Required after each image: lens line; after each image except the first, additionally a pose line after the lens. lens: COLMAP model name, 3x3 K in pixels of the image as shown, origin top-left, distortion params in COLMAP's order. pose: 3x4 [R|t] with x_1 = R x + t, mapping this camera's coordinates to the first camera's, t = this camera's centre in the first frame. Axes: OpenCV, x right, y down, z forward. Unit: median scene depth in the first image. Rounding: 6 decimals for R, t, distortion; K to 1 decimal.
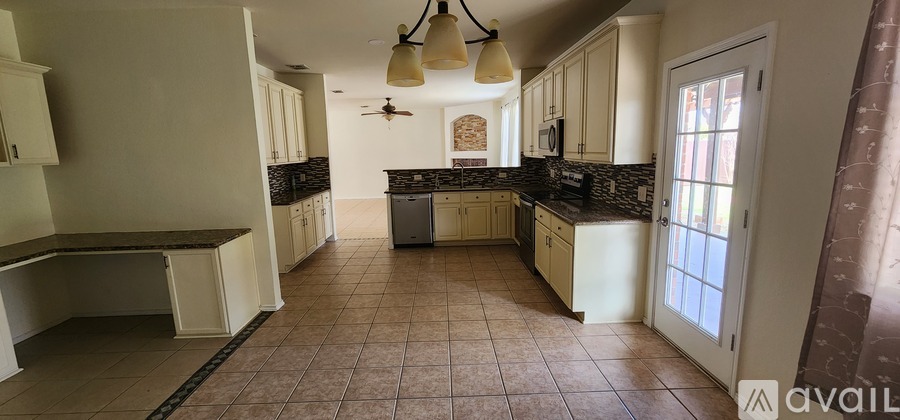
lens RADIAL K [[371.0, 0, 450.0], [0, 371.0, 210.0], [0, 0, 1]] dist [0.001953, 0.000165]
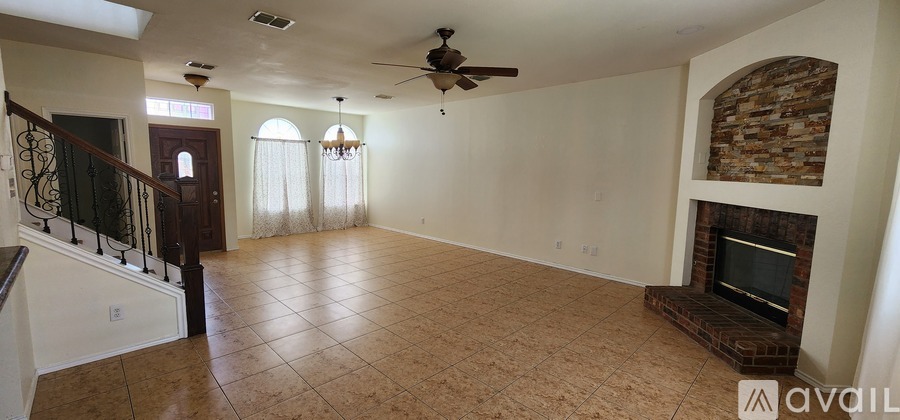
lens RADIAL K [[371.0, 0, 450.0], [0, 371.0, 210.0], [0, 0, 1]] dist [0.001953, 0.000165]
pose [[0.682284, 0.126032, -0.720142, 0.106297], [-0.153445, 0.987775, 0.027491, -0.106686], [0.714803, 0.091745, 0.693282, 0.611231]]
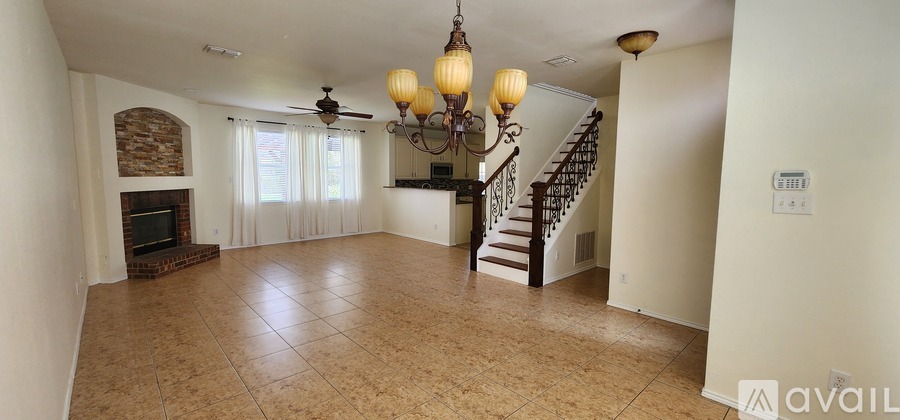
lens RADIAL K [[371.0, 0, 450.0], [0, 371.0, 210.0], [0, 0, 1]] dist [0.001953, 0.000165]
pose [[-0.659427, -0.049248, 0.750154, -0.622614], [0.135340, 0.973771, 0.182900, -0.152216], [-0.739486, 0.222135, -0.635465, 1.034789]]
